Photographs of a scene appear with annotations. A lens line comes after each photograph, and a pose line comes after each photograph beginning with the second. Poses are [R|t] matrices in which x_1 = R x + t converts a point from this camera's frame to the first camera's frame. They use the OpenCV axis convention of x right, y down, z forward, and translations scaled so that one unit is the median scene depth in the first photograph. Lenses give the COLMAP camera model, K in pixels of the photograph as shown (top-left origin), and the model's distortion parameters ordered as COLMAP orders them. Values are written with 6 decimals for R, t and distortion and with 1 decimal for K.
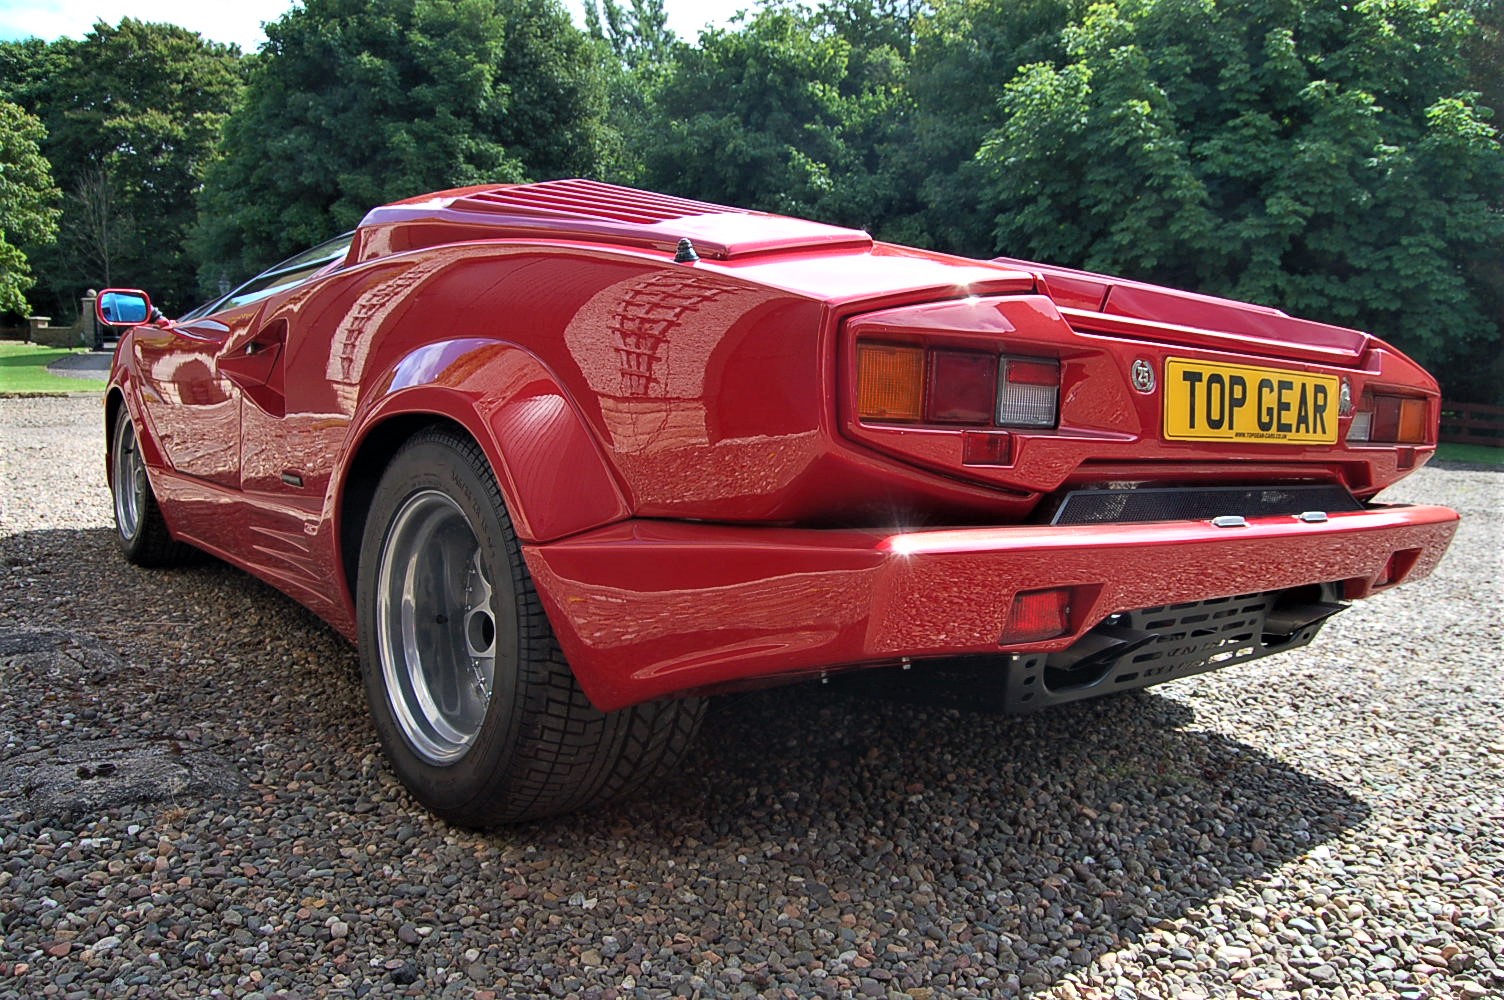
lens RADIAL K [[1174.8, 0, 752.0], [0, 1174.8, 500.0], [0, 0, 1]] dist [-0.059787, 0.007228]
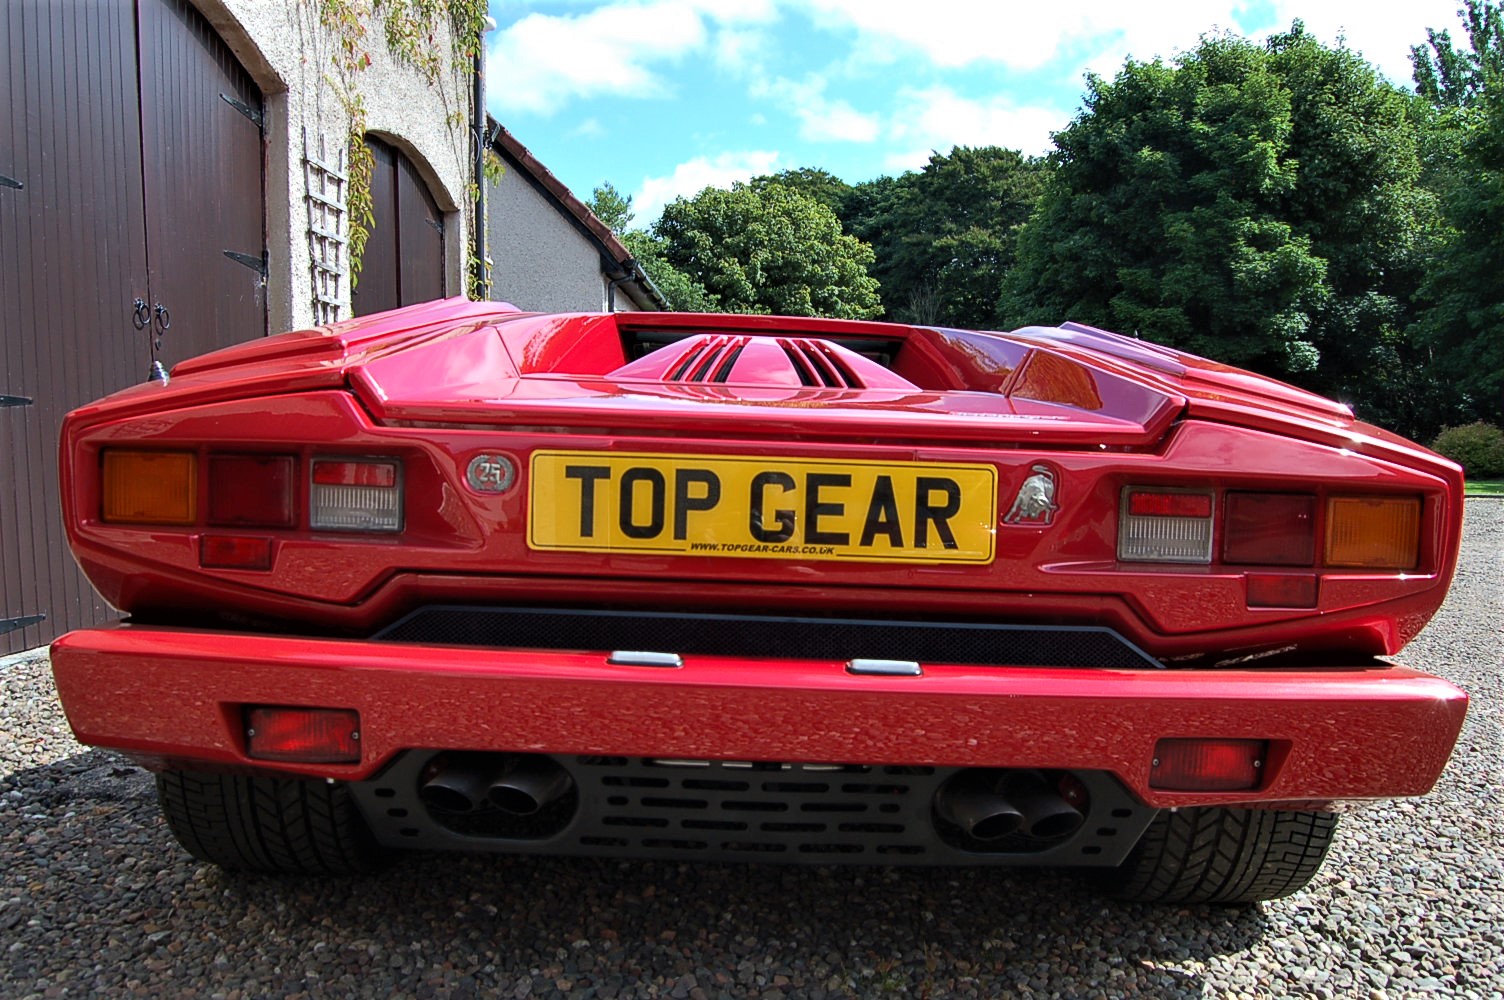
lens RADIAL K [[1156.8, 0, 754.2], [0, 1156.8, 579.7], [0, 0, 1]] dist [-0.067184, 0.001606]
pose [[0.798100, 0.045558, -0.600801, 0.889552], [-0.049674, 0.998718, 0.009744, -0.042277], [0.600474, 0.022067, 0.799339, 0.403107]]
